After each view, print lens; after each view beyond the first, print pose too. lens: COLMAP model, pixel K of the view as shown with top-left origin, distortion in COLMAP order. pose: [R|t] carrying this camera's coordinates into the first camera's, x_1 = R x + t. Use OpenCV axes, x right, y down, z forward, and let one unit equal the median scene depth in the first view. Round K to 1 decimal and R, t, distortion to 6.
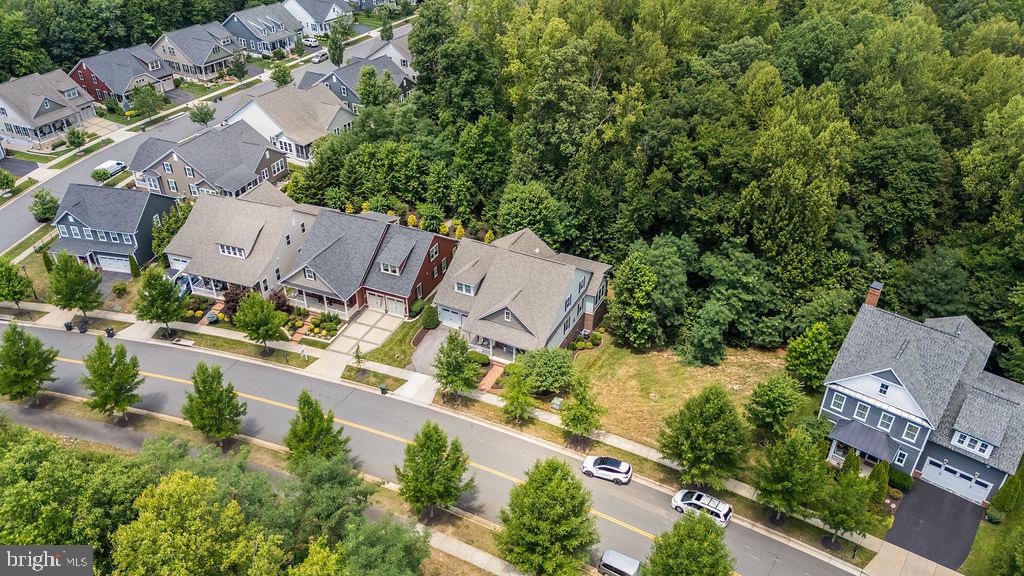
lens RADIAL K [[752.7, 0, 512.0], [0, 752.7, 288.0], [0, 0, 1]] dist [0.073341, -0.081969]
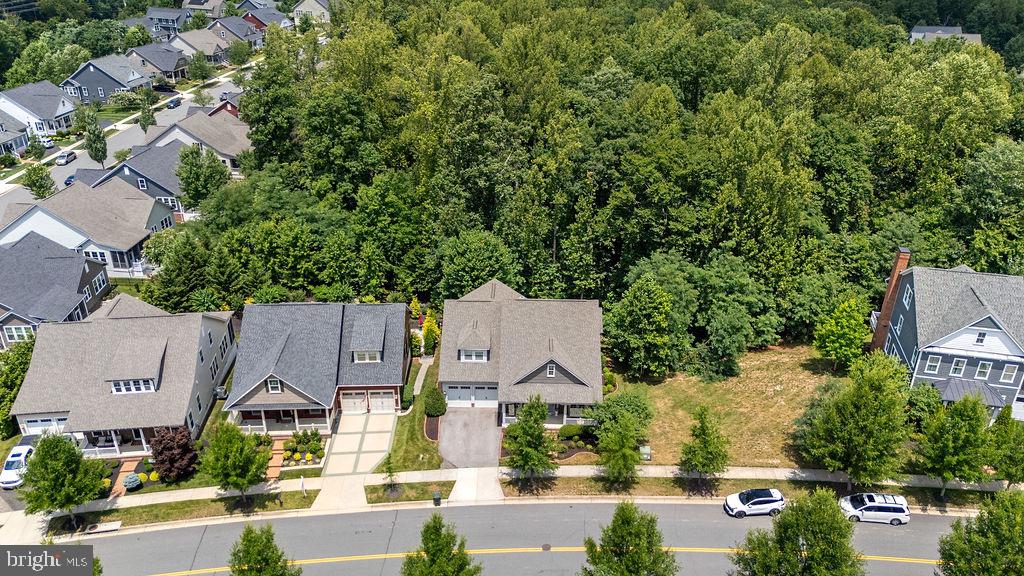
lens RADIAL K [[752.7, 0, 512.0], [0, 752.7, 288.0], [0, 0, 1]] dist [0.073341, -0.081969]
pose [[0.903793, -0.191756, 0.382607, -0.316465], [0.233419, 0.970192, -0.065137, -0.007864], [-0.358712, 0.148178, 0.921612, 0.191234]]
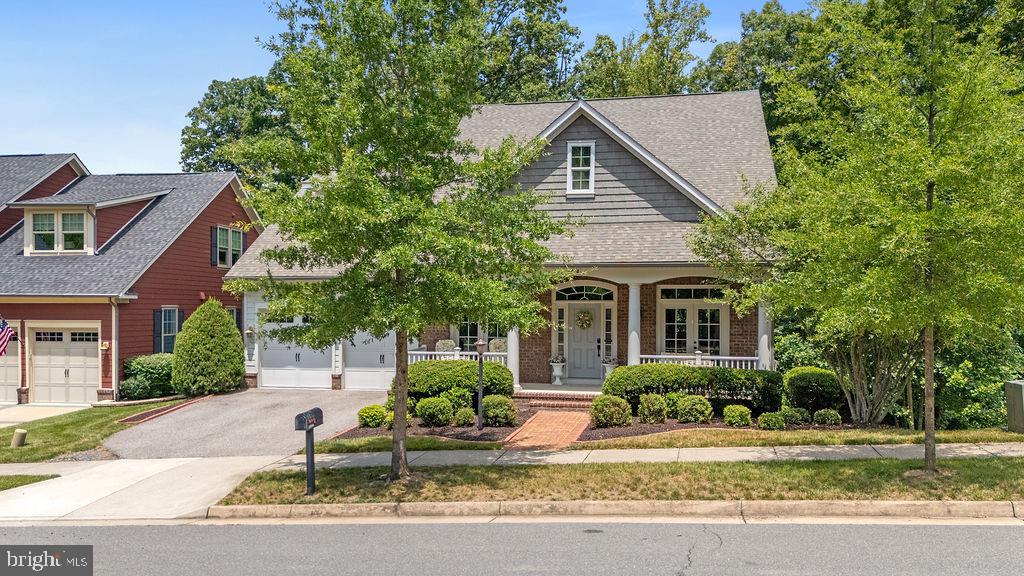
lens RADIAL K [[828.2, 0, 512.6], [0, 828.2, 317.8], [0, 0, 1]] dist [0.039477, -0.005193]
pose [[0.967733, -0.009294, 0.251807, -0.079866], [0.143646, 0.841383, -0.521000, 0.181859], [-0.207024, 0.540360, 0.815568, 0.734505]]
